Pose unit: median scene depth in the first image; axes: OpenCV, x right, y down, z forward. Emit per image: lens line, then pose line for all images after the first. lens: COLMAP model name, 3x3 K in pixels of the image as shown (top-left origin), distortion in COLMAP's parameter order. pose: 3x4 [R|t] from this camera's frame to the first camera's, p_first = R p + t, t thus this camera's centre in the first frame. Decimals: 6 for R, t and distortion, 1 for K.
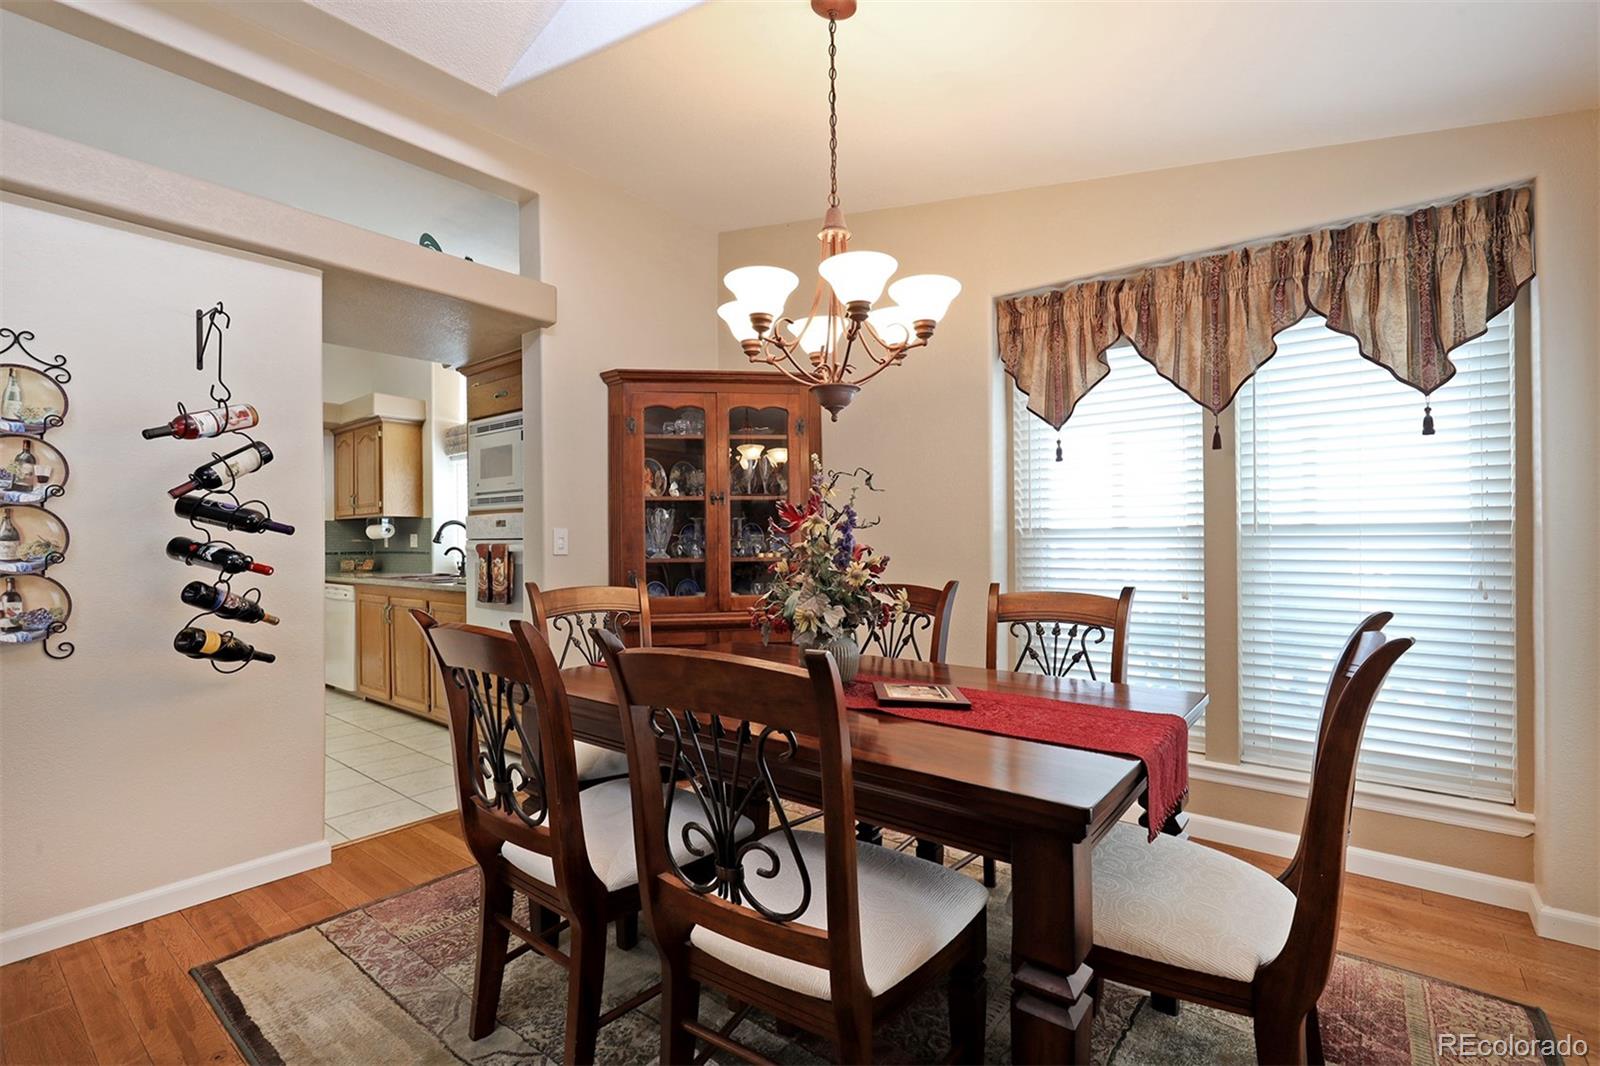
lens RADIAL K [[721.9, 0, 802.6], [0, 721.9, 537.4], [0, 0, 1]] dist [-0.001212, 0.000008]
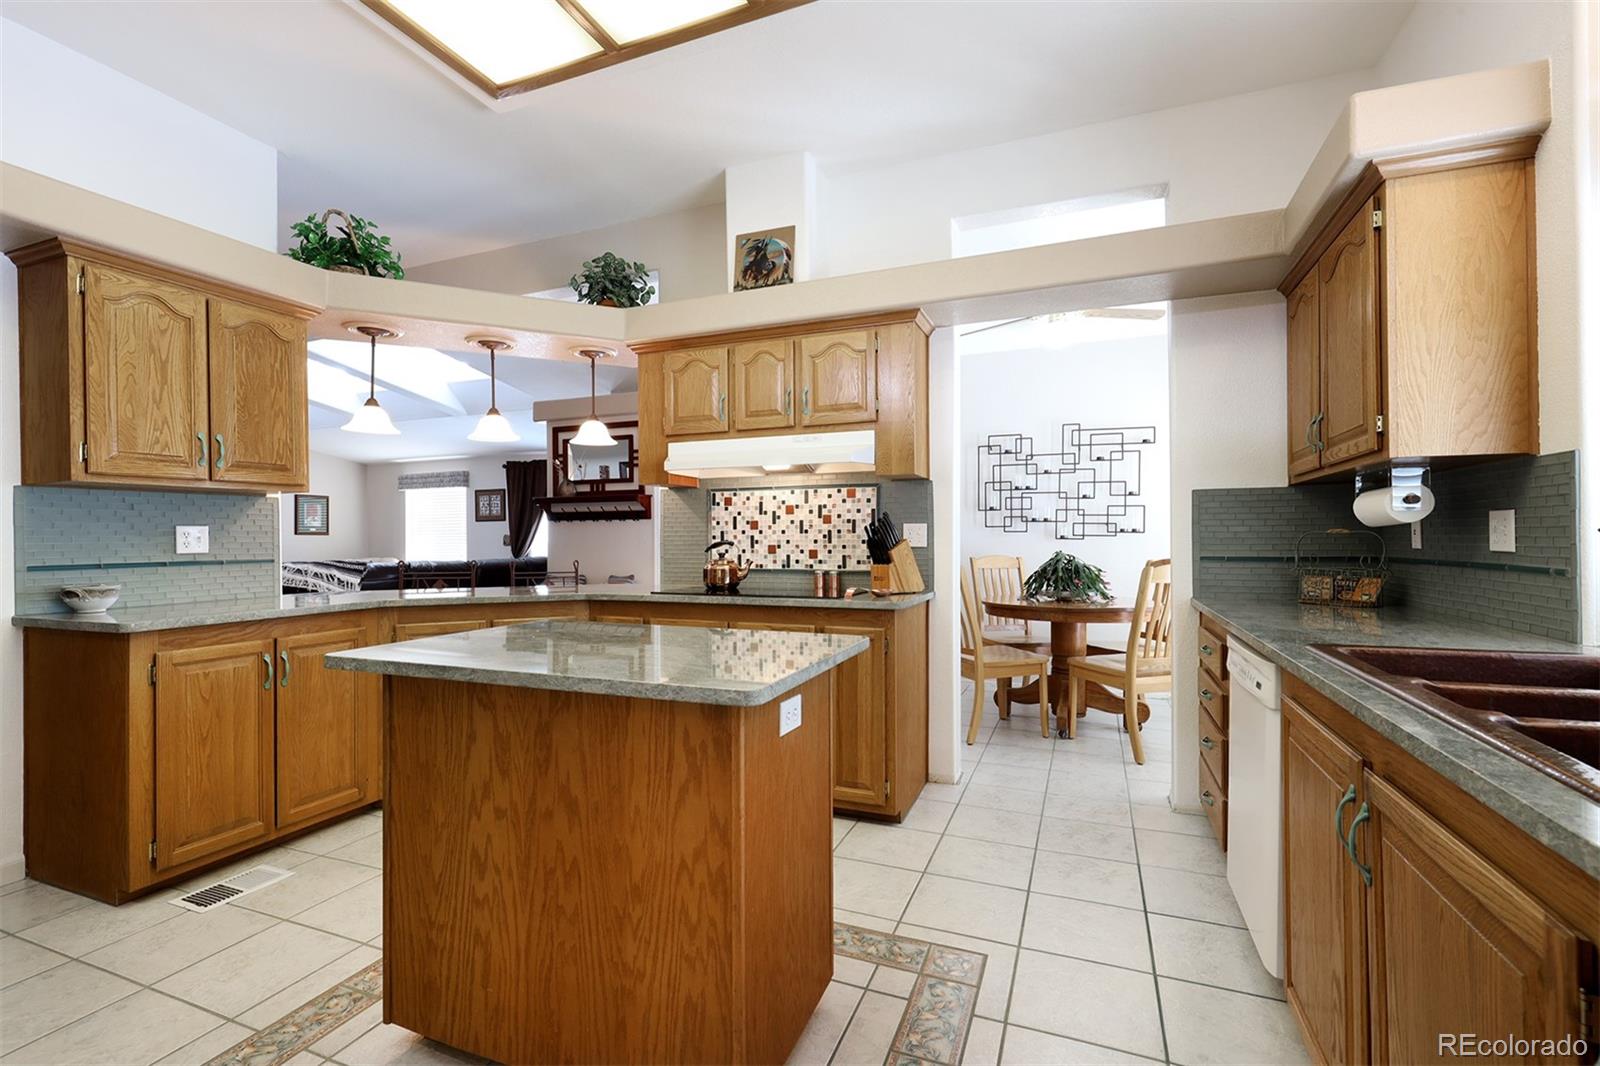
lens RADIAL K [[721.9, 0, 794.8], [0, 721.9, 532.5], [0, 0, 1]] dist [-0.001212, 0.000008]
pose [[0.285497, -0.000276, -0.958380, -0.323883], [0.005615, 0.999983, 0.001384, 0.003436], [0.958363, -0.005776, 0.285494, 0.611724]]
